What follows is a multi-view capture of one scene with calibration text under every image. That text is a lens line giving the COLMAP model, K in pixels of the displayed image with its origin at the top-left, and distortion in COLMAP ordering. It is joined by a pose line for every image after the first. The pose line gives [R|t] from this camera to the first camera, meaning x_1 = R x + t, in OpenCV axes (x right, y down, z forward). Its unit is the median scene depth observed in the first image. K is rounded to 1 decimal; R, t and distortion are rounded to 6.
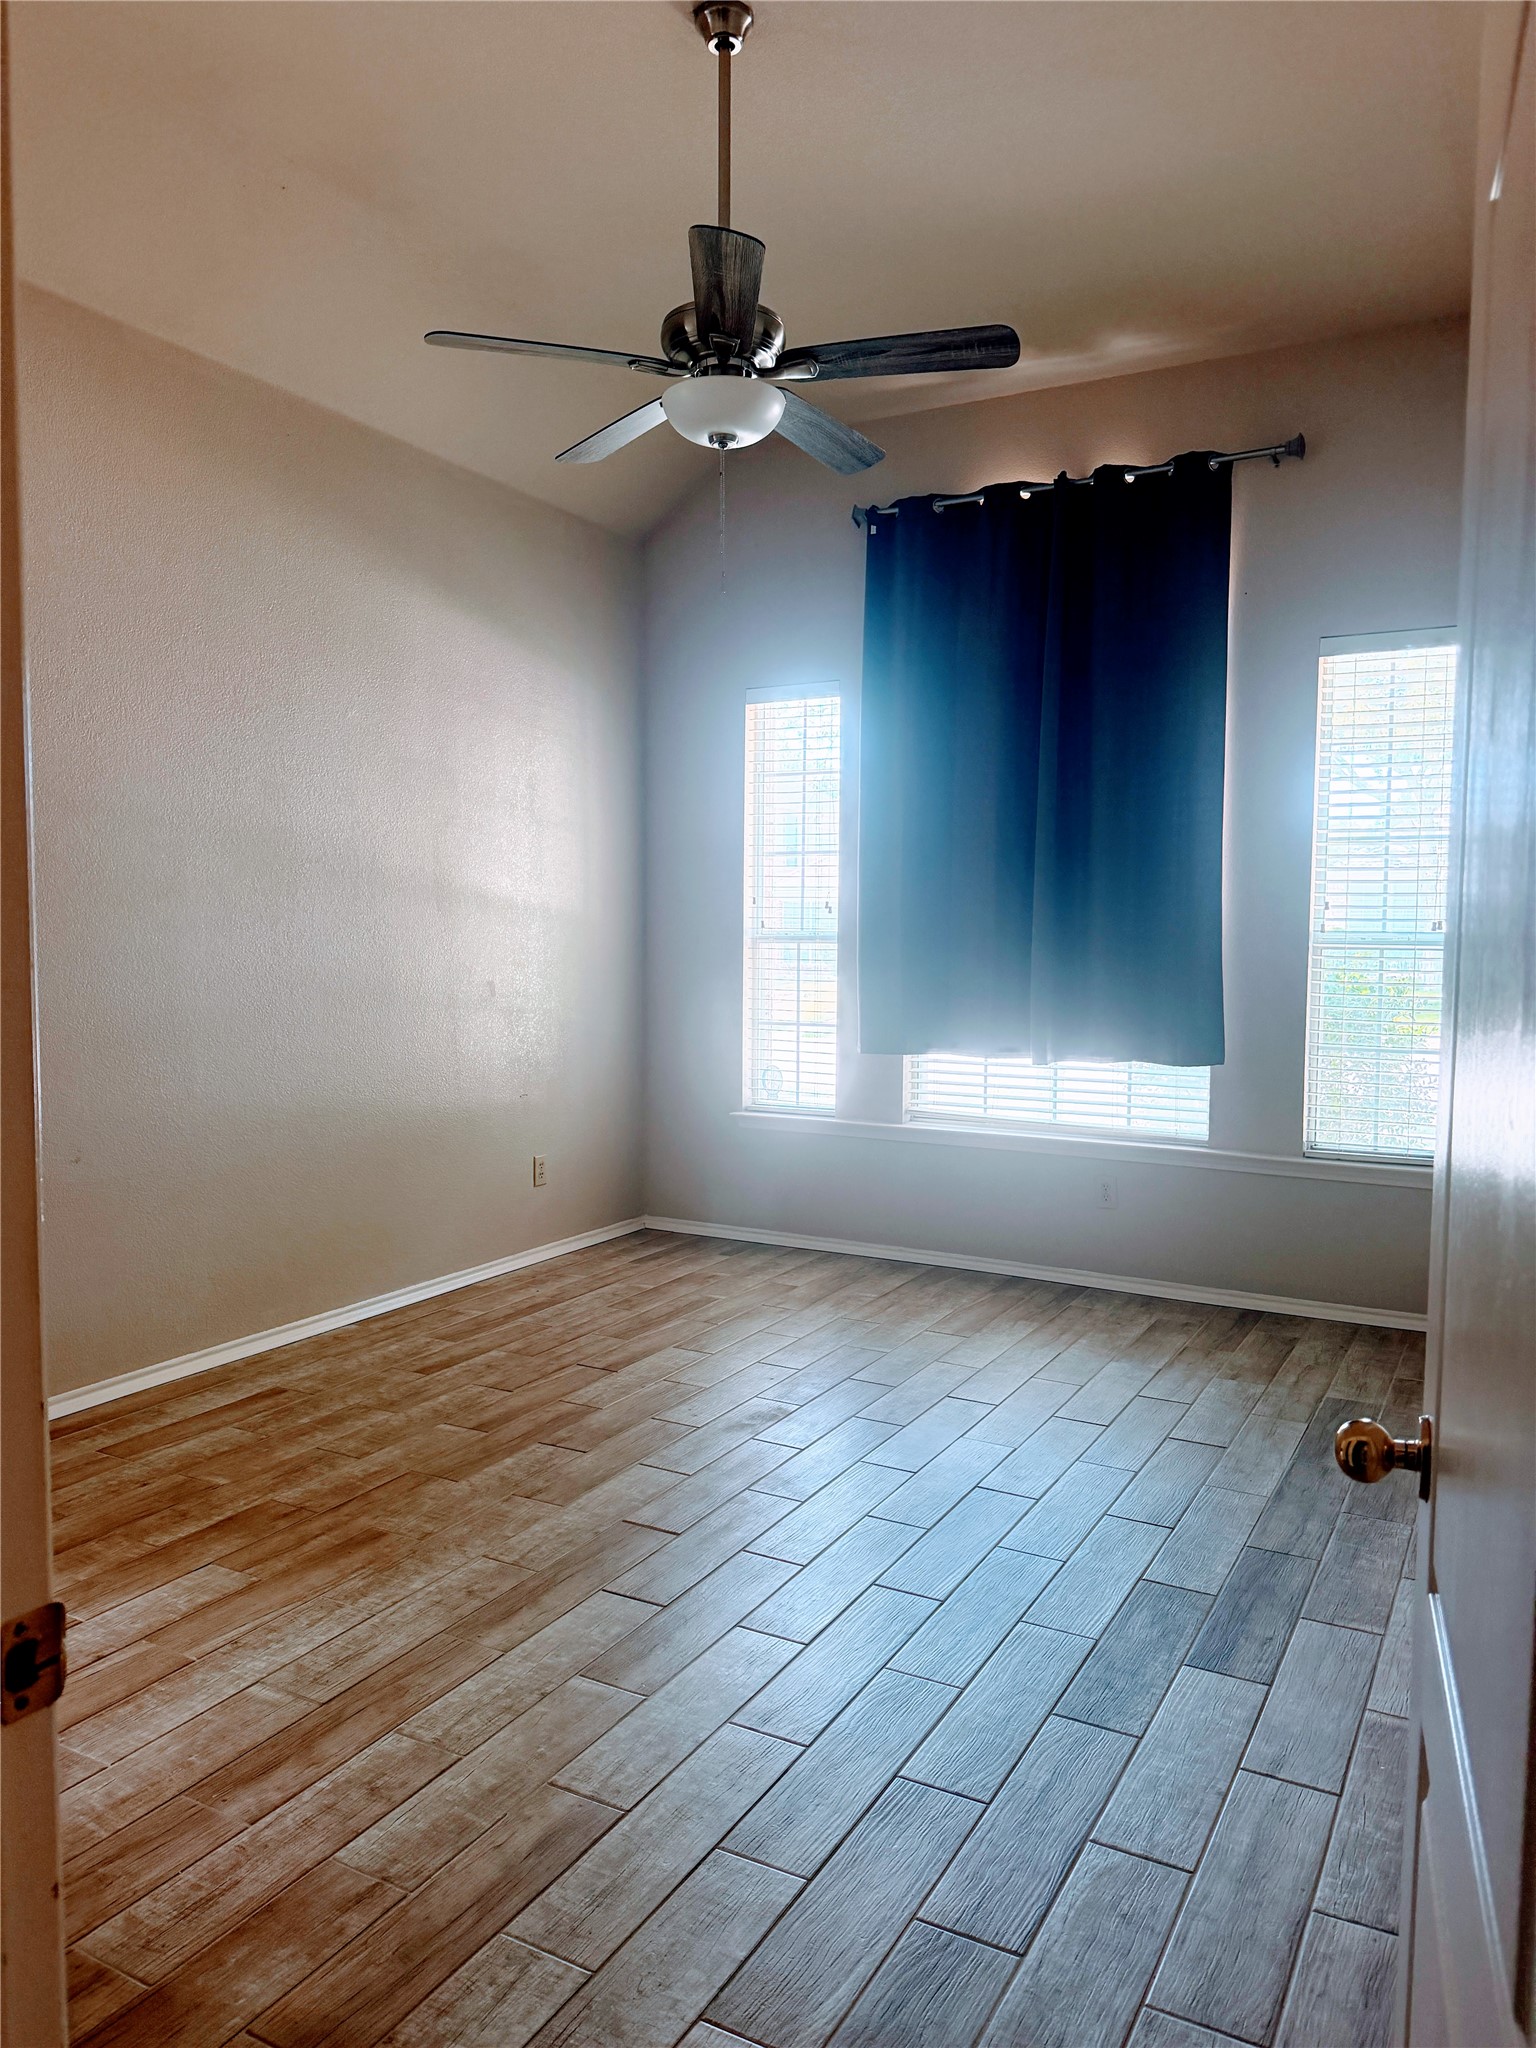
lens RADIAL K [[1436.5, 0, 767.5], [0, 1436.5, 1003.5], [0, 0, 1]] dist [0.174666, -0.342909]
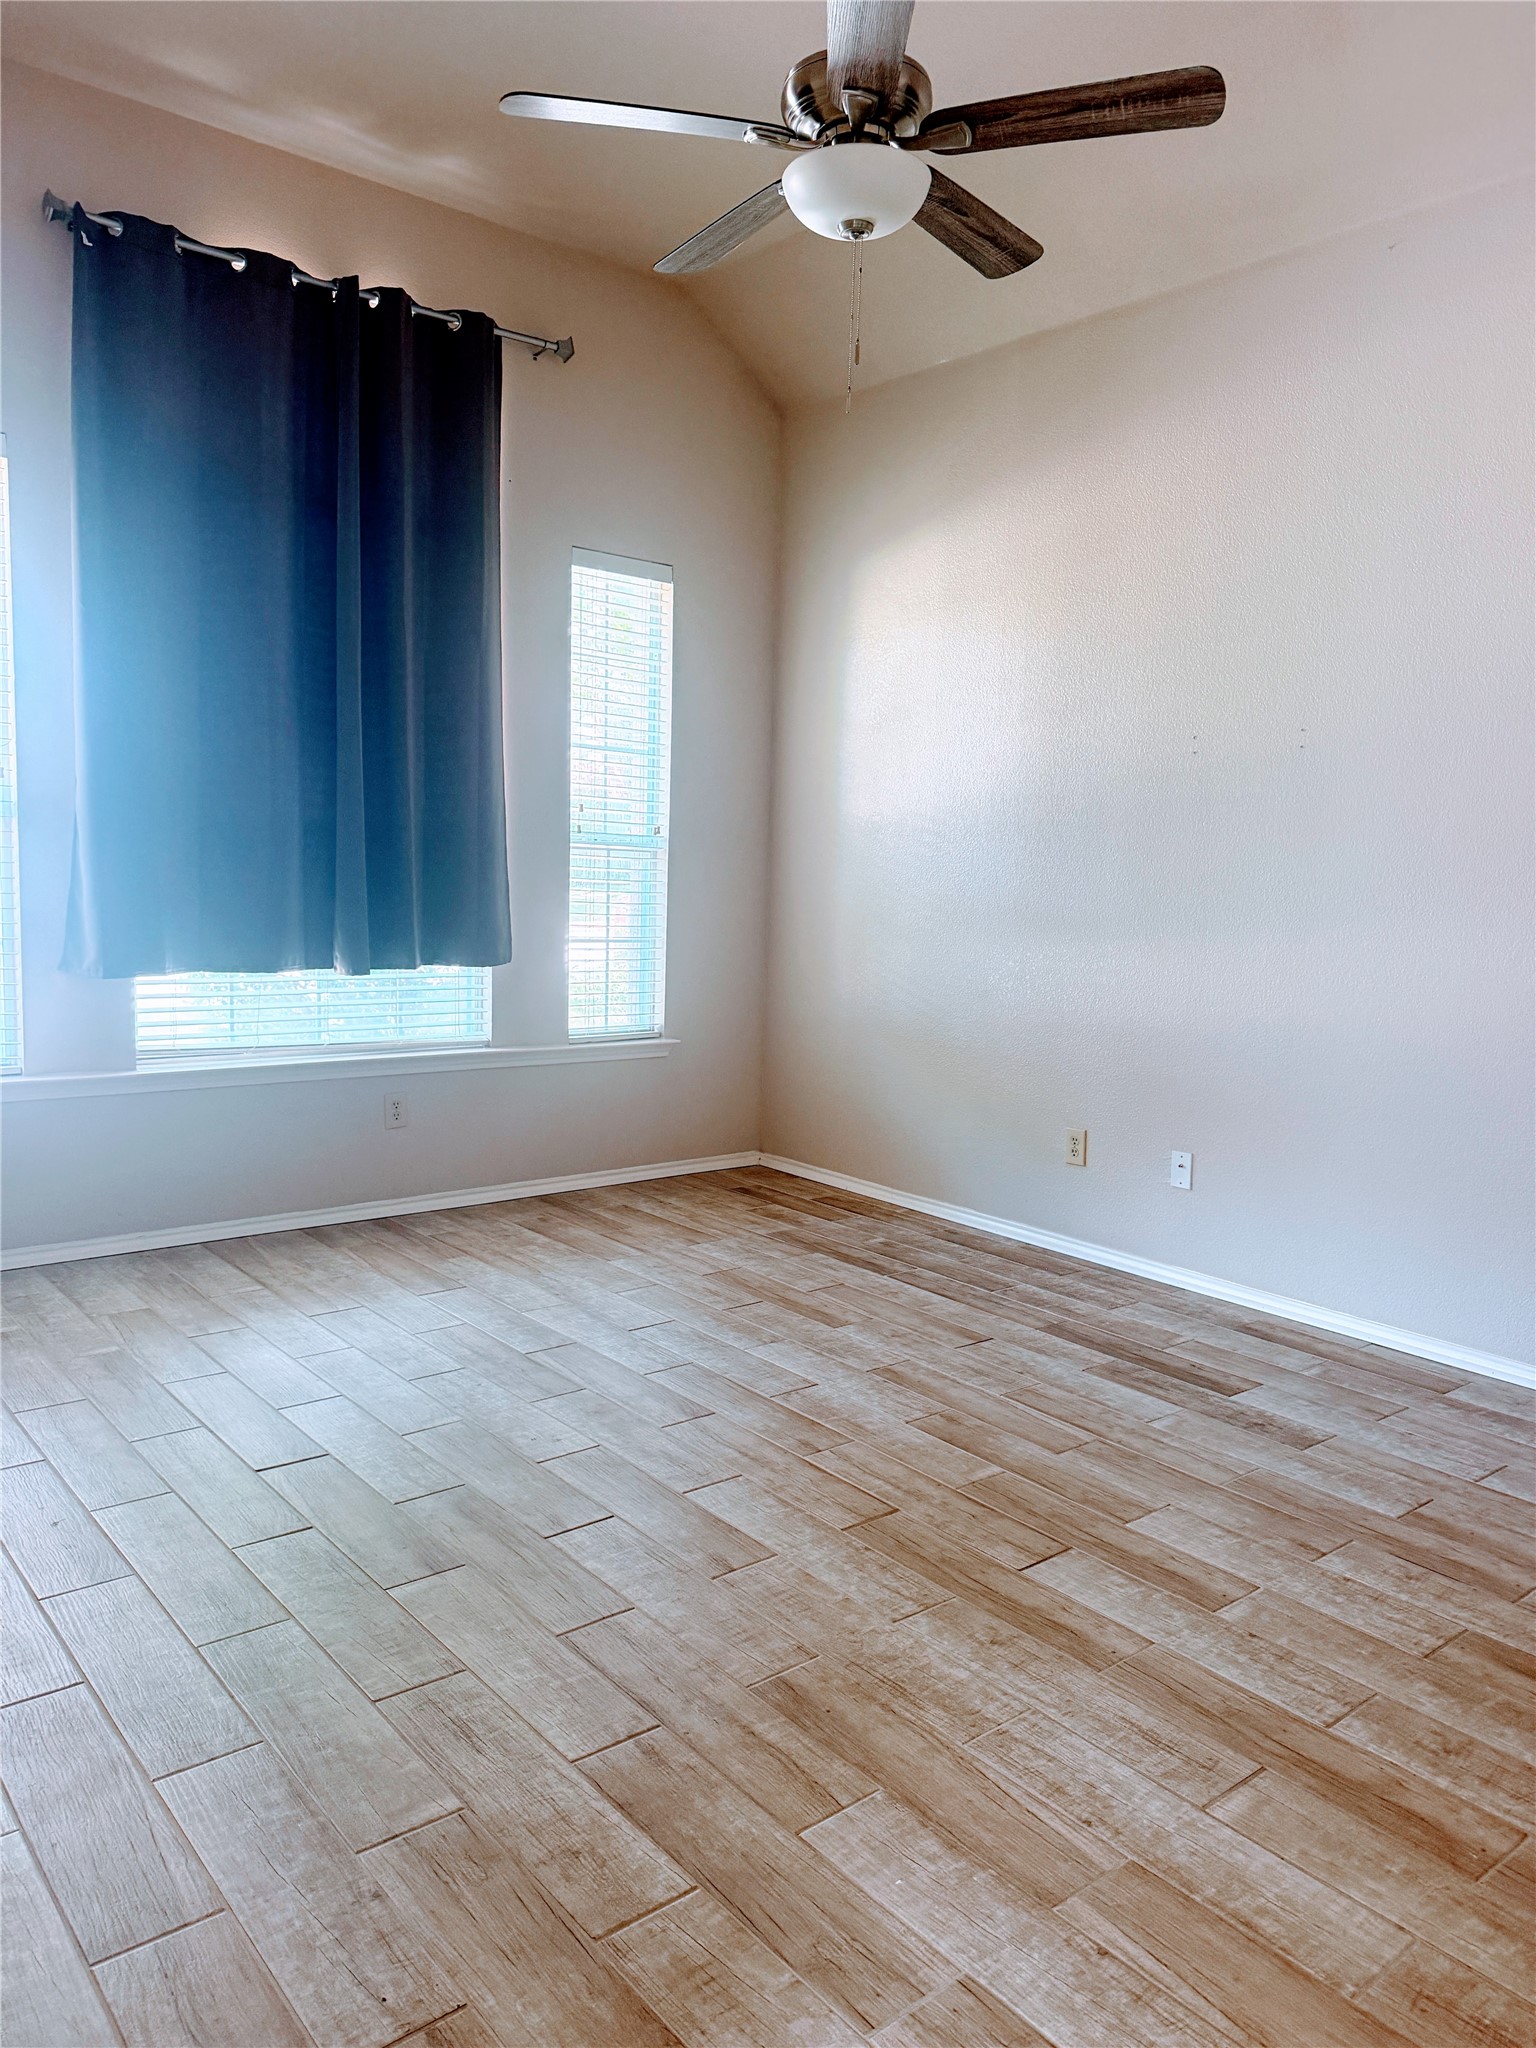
lens RADIAL K [[1446.9, 0, 765.6], [0, 1446.9, 1033.8], [0, 0, 1]] dist [0.064387, -0.118166]
pose [[0.373402, -0.111783, 0.920910, -0.593406], [0.018351, 0.993409, 0.113142, -0.020540], [-0.927488, -0.025348, 0.372992, 0.505172]]
